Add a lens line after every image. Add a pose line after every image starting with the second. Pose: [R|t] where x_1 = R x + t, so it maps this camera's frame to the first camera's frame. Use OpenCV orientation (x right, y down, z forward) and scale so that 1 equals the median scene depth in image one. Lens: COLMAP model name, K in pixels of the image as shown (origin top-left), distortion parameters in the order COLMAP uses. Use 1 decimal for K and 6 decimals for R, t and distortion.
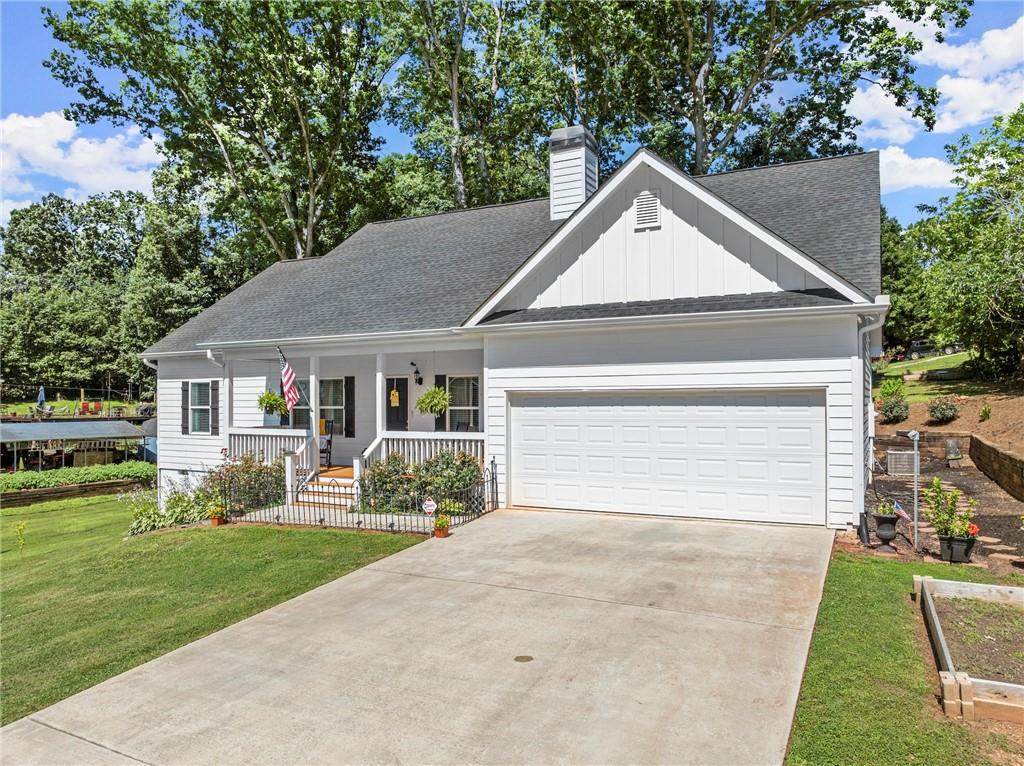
lens RADIAL K [[720.0, 0, 512.0], [0, 720.0, 383.0], [0, 0, 1]] dist [-0.040287, 0.001193]
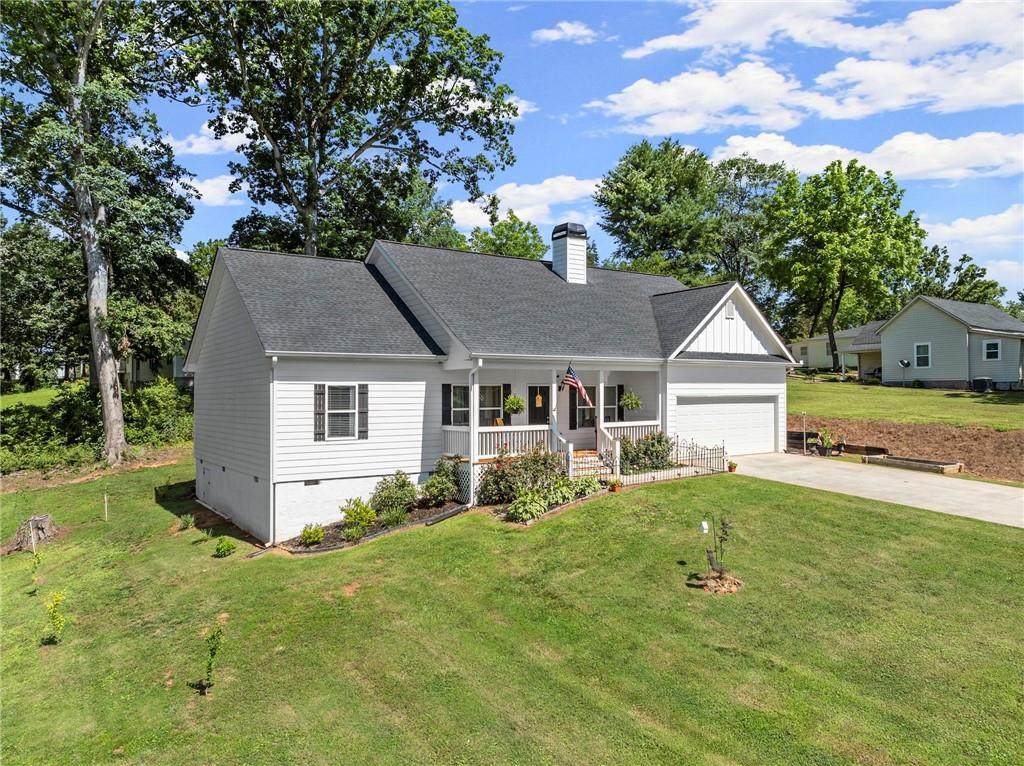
lens RADIAL K [[720.0, 0, 512.0], [0, 720.0, 383.0], [0, 0, 1]] dist [-0.040287, 0.001193]
pose [[0.476453, 0.018044, 0.879015, -1.755624], [-0.014977, 0.999811, -0.012406, 0.006514], [-0.879072, -0.007254, 0.476633, 0.509464]]
